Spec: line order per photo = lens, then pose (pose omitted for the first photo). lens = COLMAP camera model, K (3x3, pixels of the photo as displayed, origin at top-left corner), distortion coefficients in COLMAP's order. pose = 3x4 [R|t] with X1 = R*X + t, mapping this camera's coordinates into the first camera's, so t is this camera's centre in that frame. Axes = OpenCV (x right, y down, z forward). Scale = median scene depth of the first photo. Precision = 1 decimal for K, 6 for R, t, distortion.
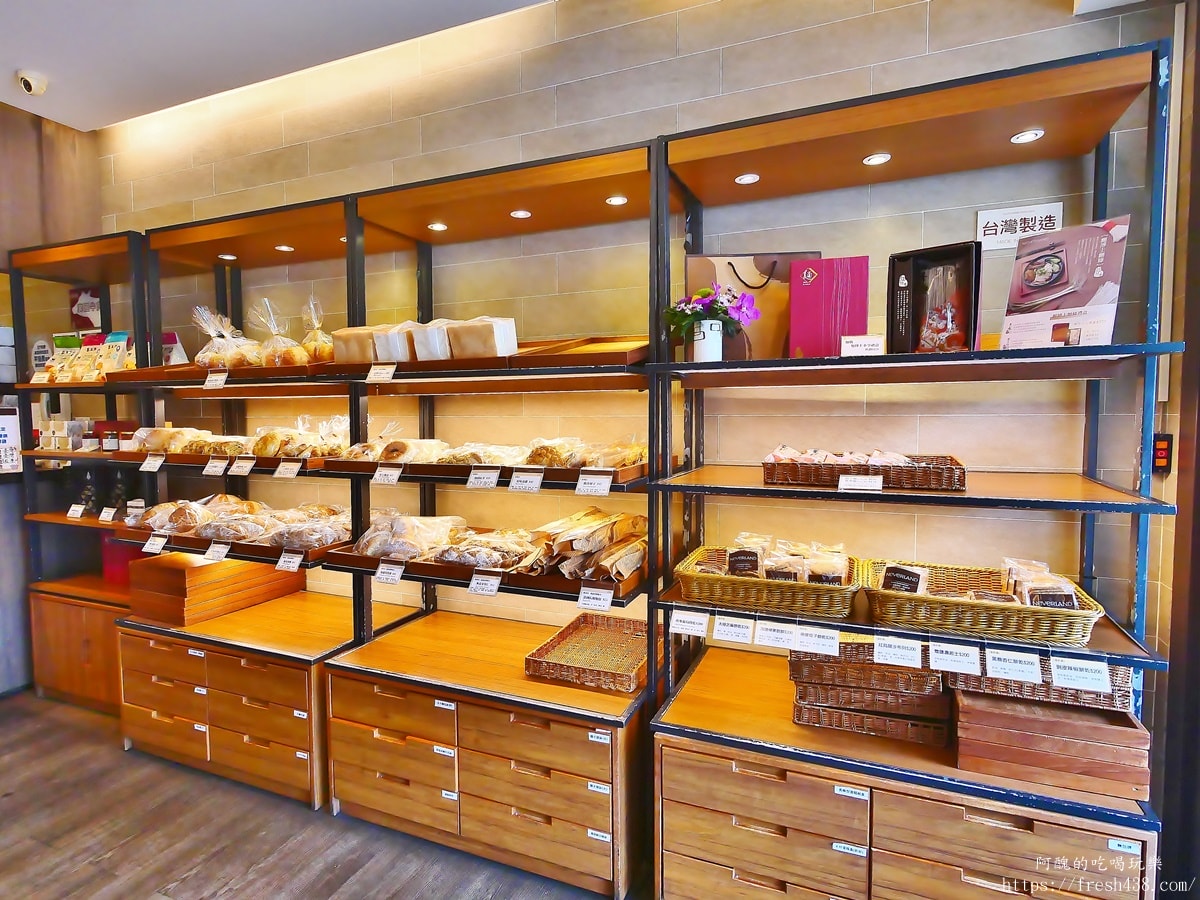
lens RADIAL K [[626.1, 0, 608.9], [0, 626.1, 448.5], [0, 0, 1]] dist [-0.001184, -0.001167]
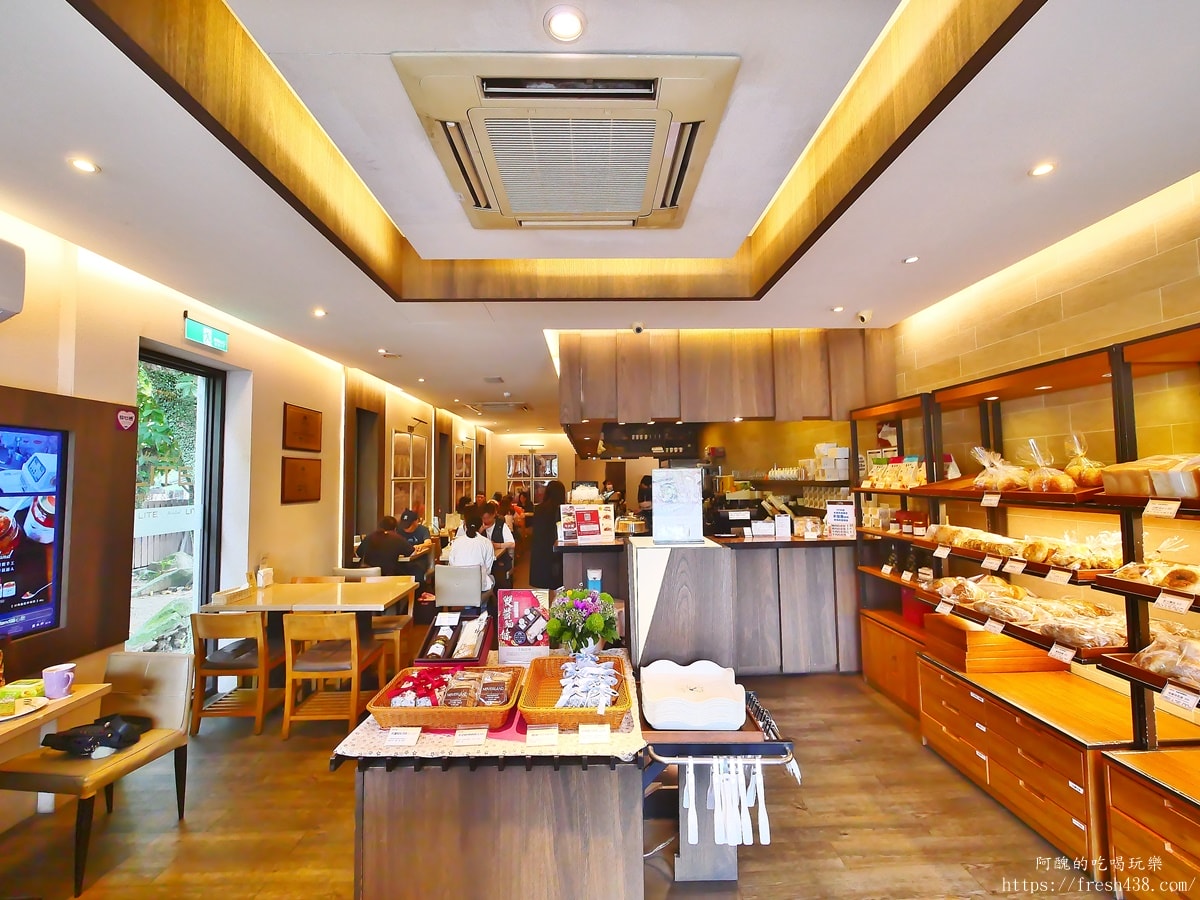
lens RADIAL K [[508.2, 0, 595.3], [0, 508.2, 448.0], [0, 0, 1]] dist [-0.008478, 0.001006]
pose [[0.390069, -0.055143, -0.919133, 0.056329], [-0.033306, 0.996707, -0.073932, -0.103351], [0.920183, 0.059451, 0.386948, -0.219438]]
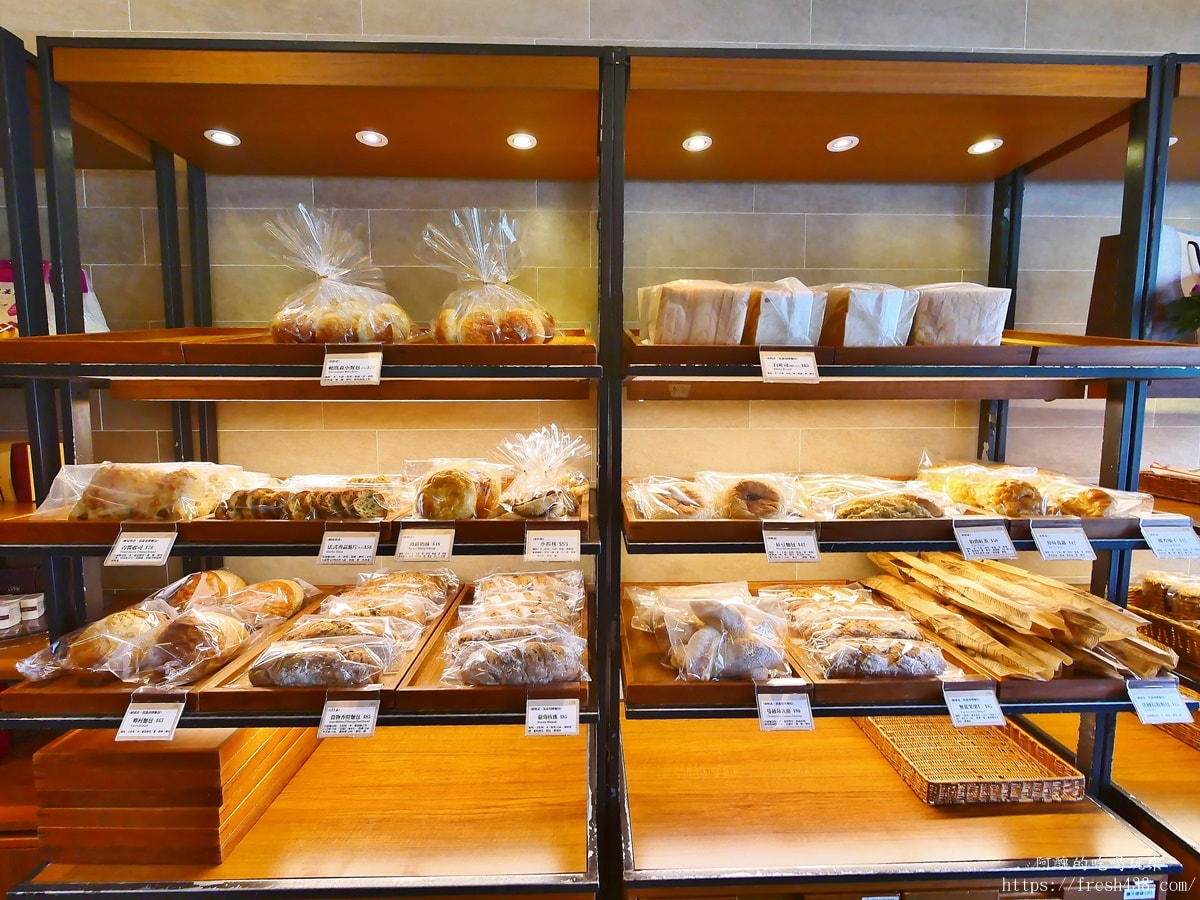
lens RADIAL K [[508.2, 0, 595.9], [0, 508.2, 447.9], [0, 0, 1]] dist [-0.008478, 0.001006]
pose [[0.912635, -0.033226, 0.407422, -0.572259], [0.021479, 0.999212, 0.033374, -0.053343], [-0.408210, -0.021707, 0.912630, 0.531443]]
